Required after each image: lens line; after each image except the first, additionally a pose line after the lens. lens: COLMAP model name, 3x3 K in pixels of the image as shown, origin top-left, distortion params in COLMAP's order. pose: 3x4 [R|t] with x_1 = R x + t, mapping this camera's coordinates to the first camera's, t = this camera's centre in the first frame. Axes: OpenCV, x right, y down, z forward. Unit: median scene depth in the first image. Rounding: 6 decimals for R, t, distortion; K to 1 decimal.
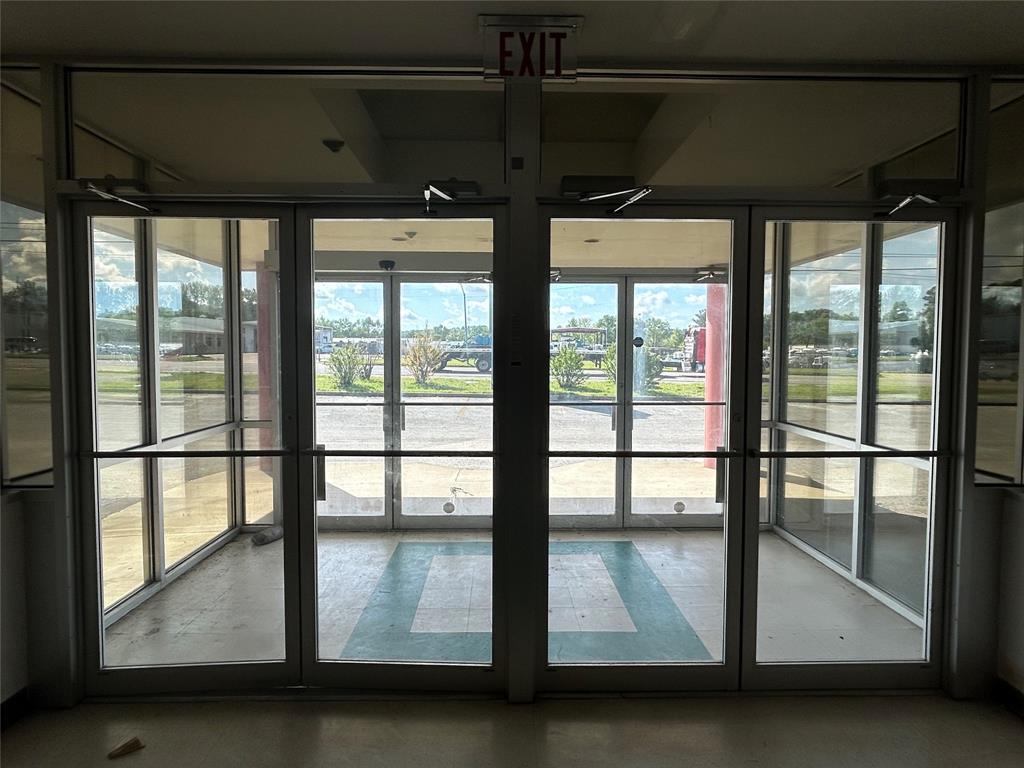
lens RADIAL K [[610.5, 0, 512.1], [0, 610.5, 385.5], [0, 0, 1]] dist [0.002525, 0.001183]
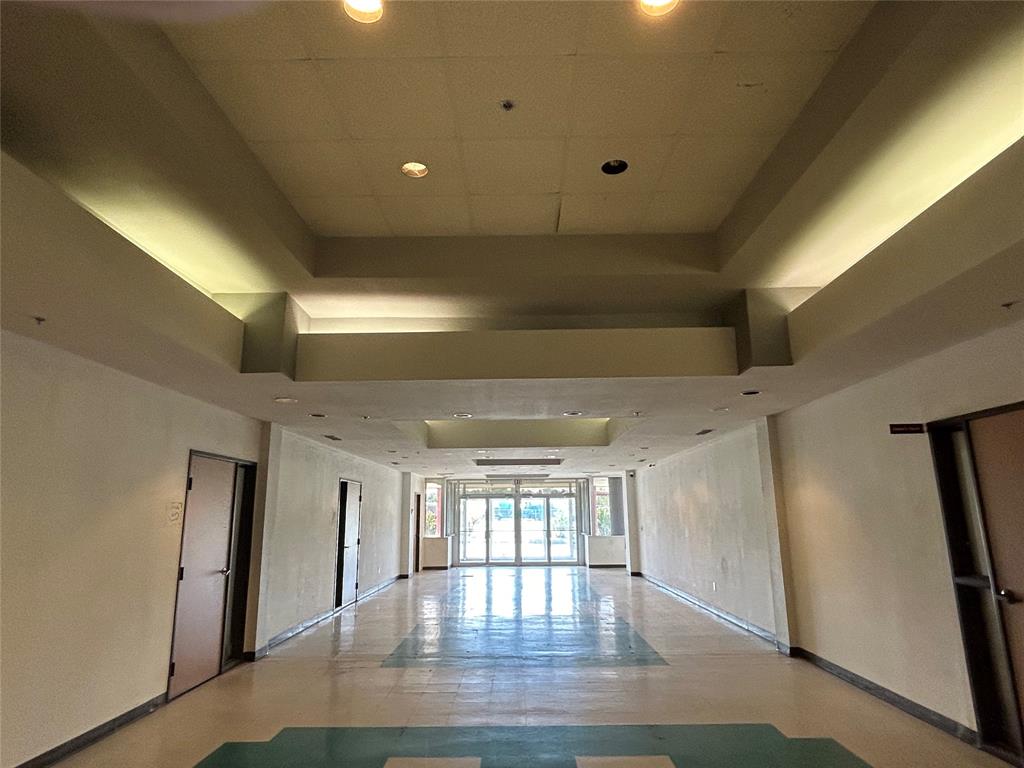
lens RADIAL K [[610.5, 0, 512.3], [0, 610.5, 381.9], [0, 0, 1]] dist [0.002525, 0.001183]
pose [[0.999566, -0.020799, -0.020849, 0.066575], [0.014795, 0.966784, -0.255166, 0.115196], [0.025464, 0.254747, 0.966672, -3.165397]]
